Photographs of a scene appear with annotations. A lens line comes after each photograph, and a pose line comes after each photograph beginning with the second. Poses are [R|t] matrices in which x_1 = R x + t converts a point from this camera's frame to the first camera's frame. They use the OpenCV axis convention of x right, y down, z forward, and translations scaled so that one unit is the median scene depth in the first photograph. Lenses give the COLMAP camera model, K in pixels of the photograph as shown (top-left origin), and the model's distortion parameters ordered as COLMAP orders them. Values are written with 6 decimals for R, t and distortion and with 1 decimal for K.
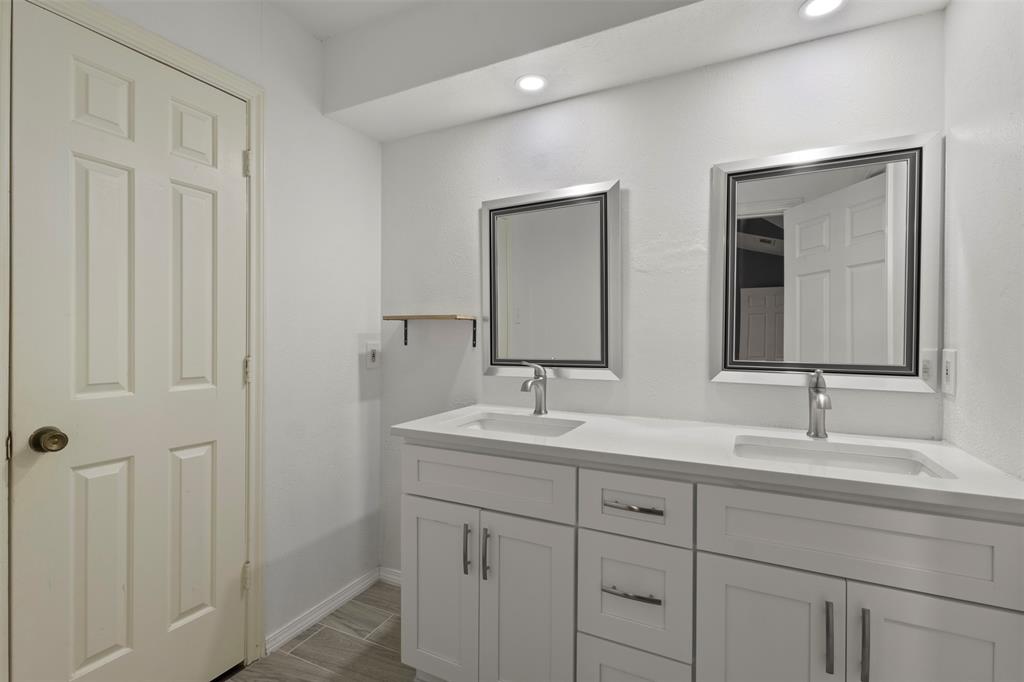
lens RADIAL K [[472.1, 0, 515.4], [0, 472.1, 342.9], [0, 0, 1]] dist [0.000408, -0.000411]
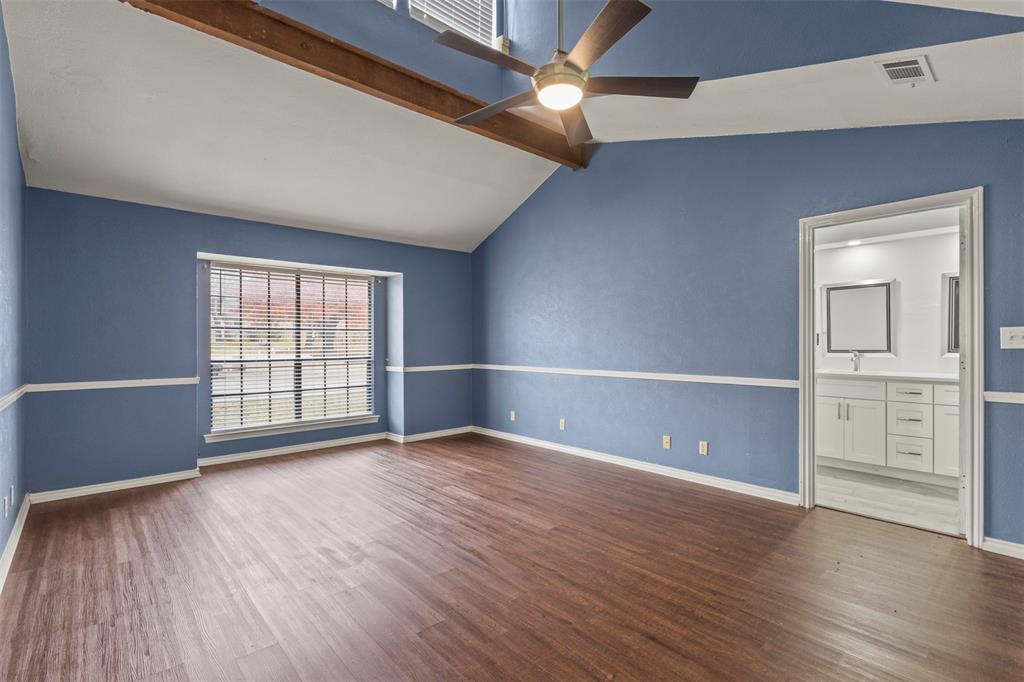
lens RADIAL K [[472.1, 0, 504.6], [0, 472.1, 342.6], [0, 0, 1]] dist [0.000408, -0.000411]
pose [[0.925962, -0.004188, -0.377594, -0.759226], [0.002955, 0.999988, -0.003843, 0.003216], [0.377605, 0.002443, 0.925963, -2.108637]]
